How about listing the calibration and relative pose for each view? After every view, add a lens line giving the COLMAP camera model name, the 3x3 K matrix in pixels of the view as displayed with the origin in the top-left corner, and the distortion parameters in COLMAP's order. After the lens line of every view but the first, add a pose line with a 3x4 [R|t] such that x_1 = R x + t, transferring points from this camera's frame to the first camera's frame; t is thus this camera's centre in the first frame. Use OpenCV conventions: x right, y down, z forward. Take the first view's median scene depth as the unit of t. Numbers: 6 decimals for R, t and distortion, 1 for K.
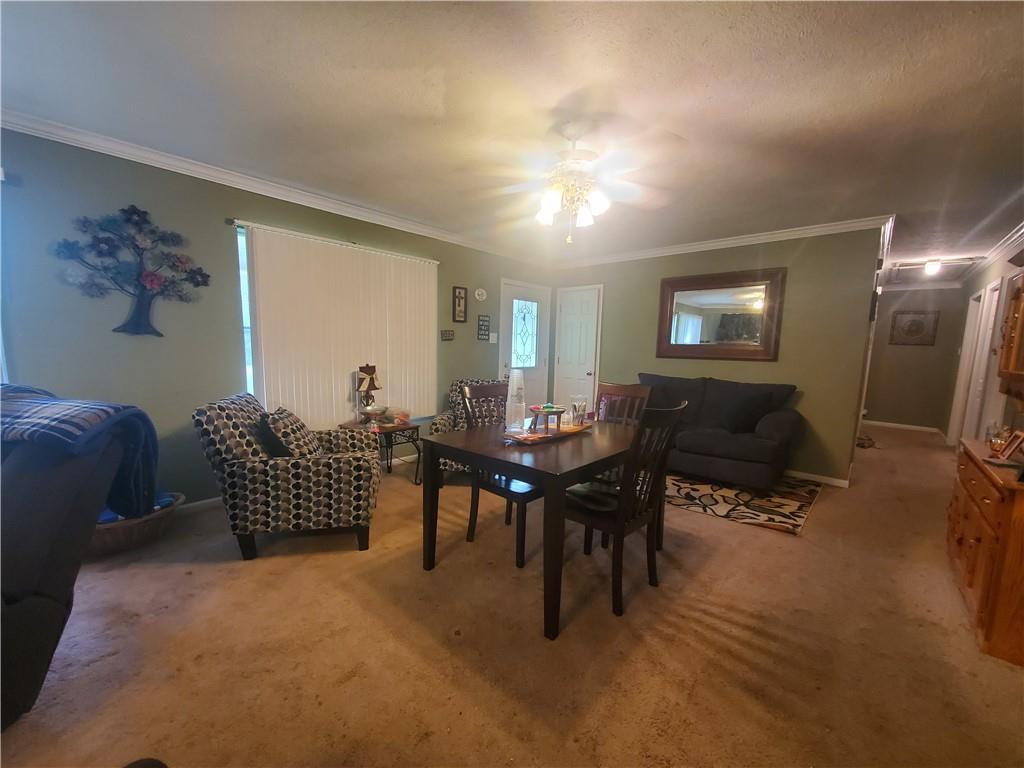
lens RADIAL K [[406.2, 0, 508.5], [0, 406.2, 394.4], [0, 0, 1]] dist [-0.001692, -0.001146]
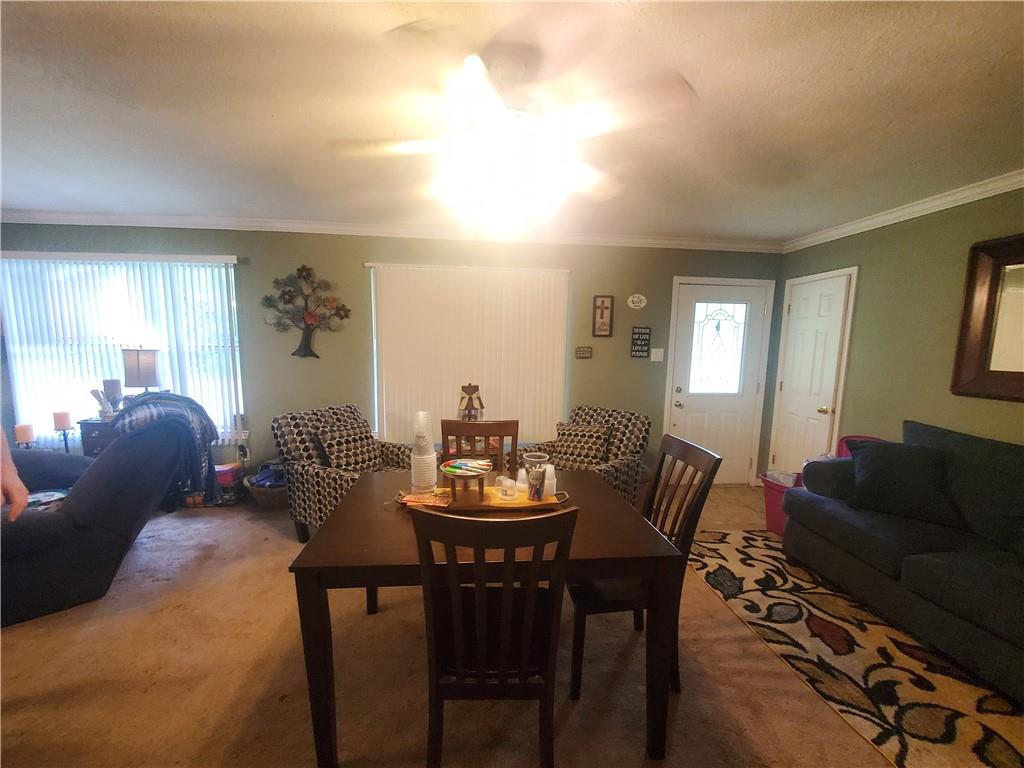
lens RADIAL K [[406.2, 0, 506.5], [0, 406.2, 397.6], [0, 0, 1]] dist [-0.001692, -0.001146]
pose [[0.739992, 0.074514, -0.668475, 0.556388], [-0.081065, 0.996480, 0.021338, -0.097614], [0.667713, 0.038400, 0.743428, 0.443850]]
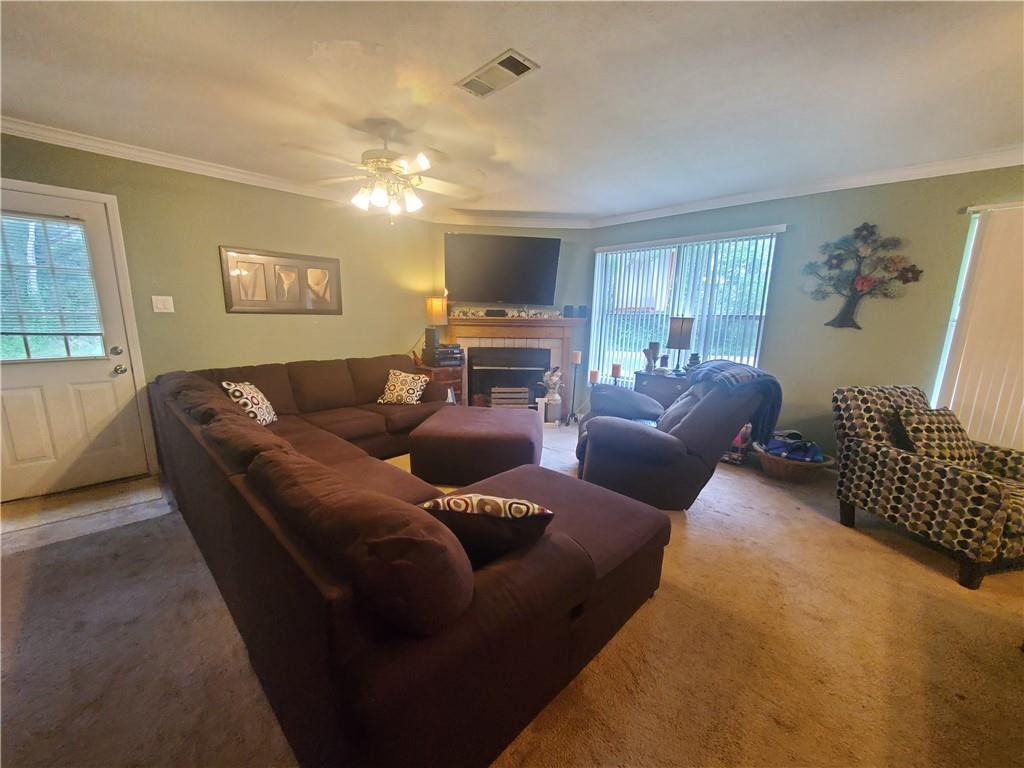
lens RADIAL K [[406.2, 0, 504.0], [0, 406.2, 398.7], [0, 0, 1]] dist [-0.001692, -0.001146]
pose [[-0.037160, 0.177023, -0.983505, 0.422069], [-0.145623, 0.972720, 0.180584, -0.007447], [0.988642, 0.149932, -0.010367, 0.004476]]
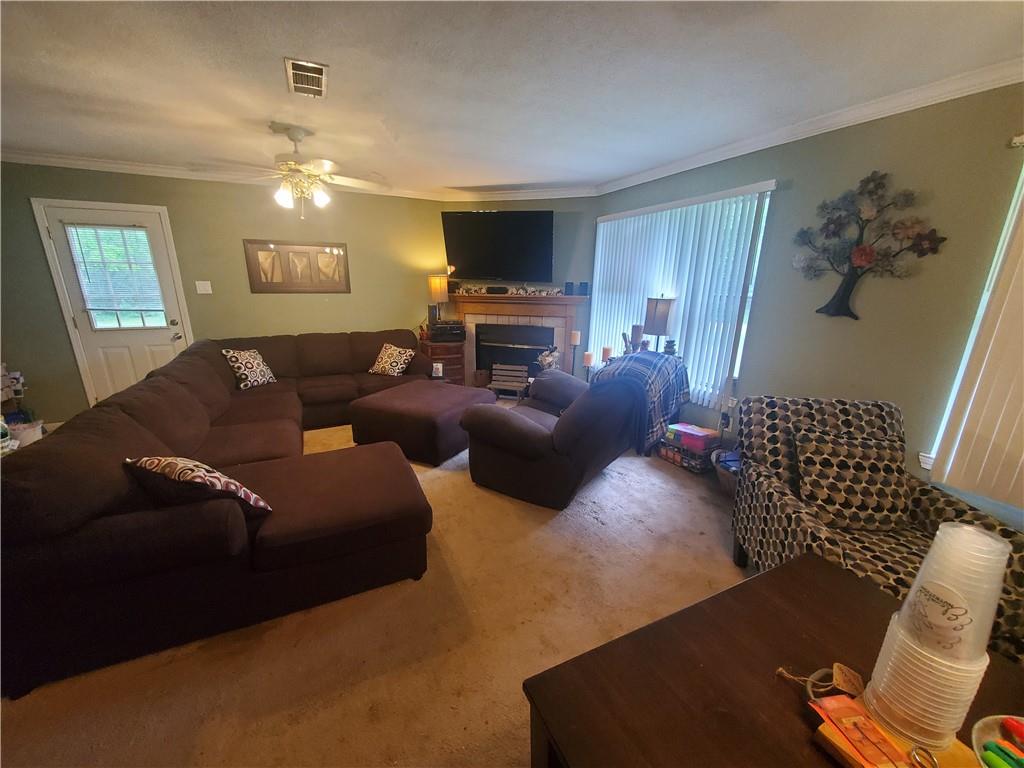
lens RADIAL K [[406.2, 0, 503.0], [0, 406.2, 398.3], [0, 0, 1]] dist [-0.001692, -0.001146]
pose [[-0.380821, 0.232254, -0.895005, 0.296185], [-0.137381, 0.942985, 0.303160, -0.152675], [0.914386, 0.238407, -0.327201, 0.661375]]
